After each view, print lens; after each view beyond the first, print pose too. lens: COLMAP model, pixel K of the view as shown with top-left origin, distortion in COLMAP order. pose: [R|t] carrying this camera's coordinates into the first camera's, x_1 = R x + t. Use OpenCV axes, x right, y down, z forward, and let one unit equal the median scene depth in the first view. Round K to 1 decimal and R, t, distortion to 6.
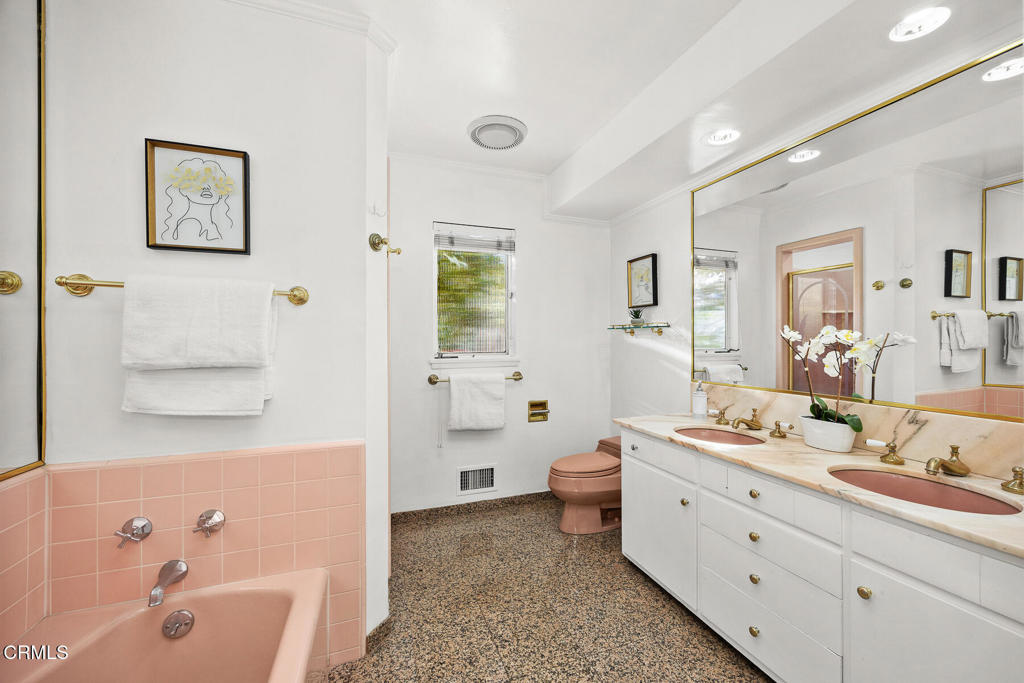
lens RADIAL K [[397.2, 0, 511.4], [0, 397.2, 341.1], [0, 0, 1]] dist [-0.002166, -0.000026]
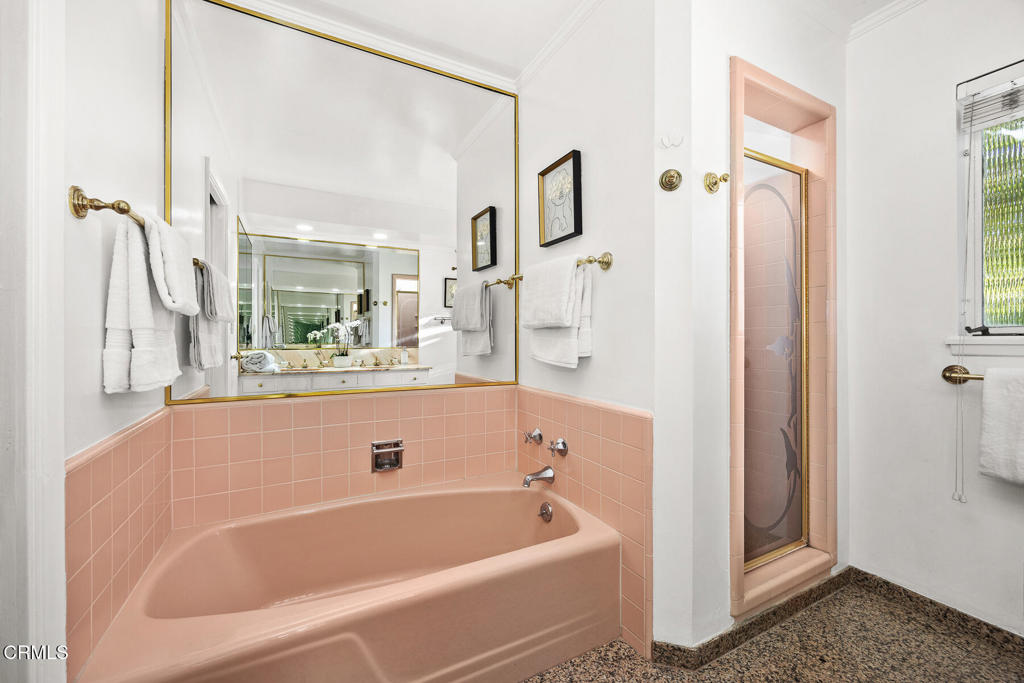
lens RADIAL K [[397.2, 0, 509.8], [0, 397.2, 337.2], [0, 0, 1]] dist [-0.002166, -0.000026]
pose [[0.151748, 0.002736, -0.988415, 0.465389], [-0.000487, 0.999996, 0.002693, 0.083952], [0.988419, 0.000073, 0.151749, 0.587969]]
